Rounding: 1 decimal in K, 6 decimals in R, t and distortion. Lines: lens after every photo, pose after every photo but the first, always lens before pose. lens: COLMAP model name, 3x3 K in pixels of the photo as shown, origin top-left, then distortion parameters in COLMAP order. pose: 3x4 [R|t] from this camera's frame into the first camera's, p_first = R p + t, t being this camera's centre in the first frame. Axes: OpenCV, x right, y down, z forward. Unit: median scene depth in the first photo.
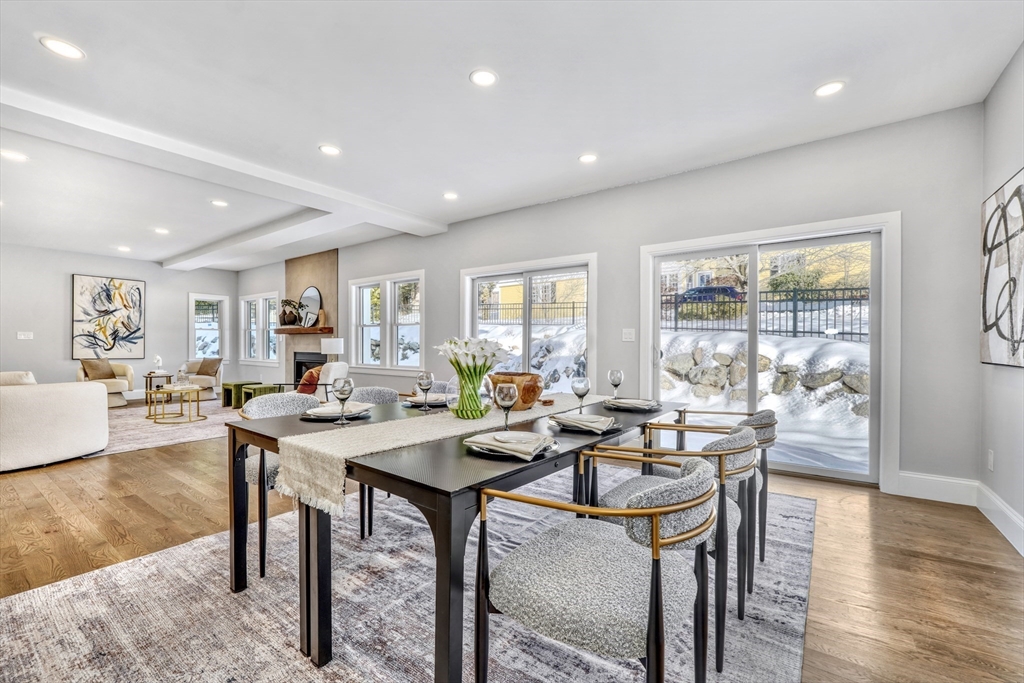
lens RADIAL K [[436.5, 0, 510.4], [0, 436.5, 344.3], [0, 0, 1]] dist [0.000259, 0.000341]
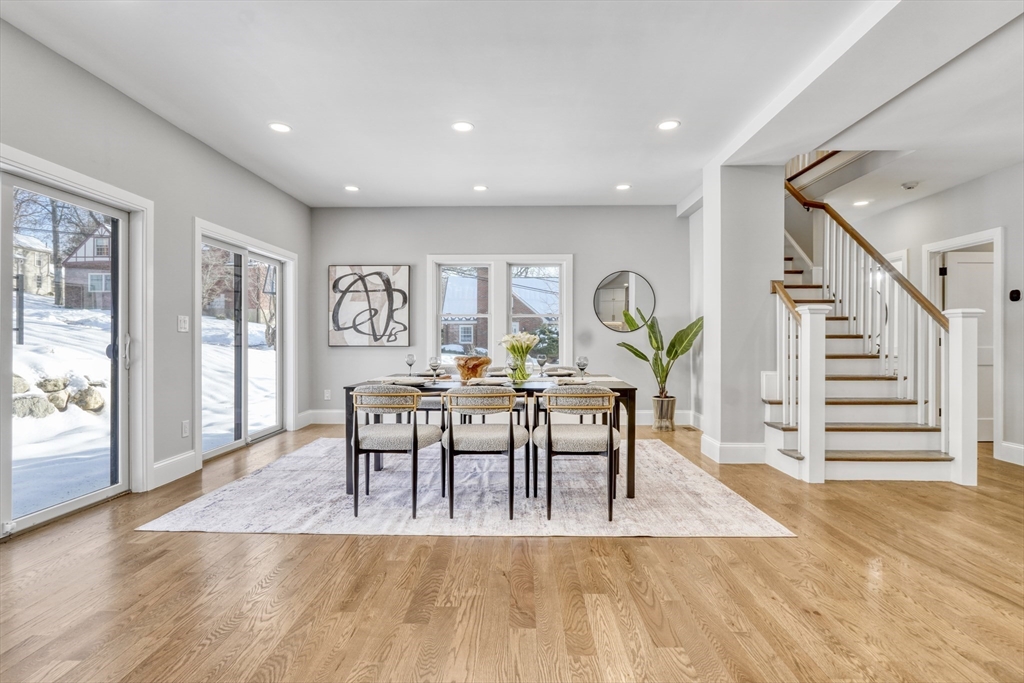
lens RADIAL K [[544.1, 0, 511.2], [0, 544.1, 339.5], [0, 0, 1]] dist [-0.001671, -0.000176]
pose [[-0.592154, -0.004709, 0.805811, -1.535112], [0.000766, 0.999979, 0.006407, -0.001694], [-0.805825, 0.004411, -0.592138, 1.981926]]
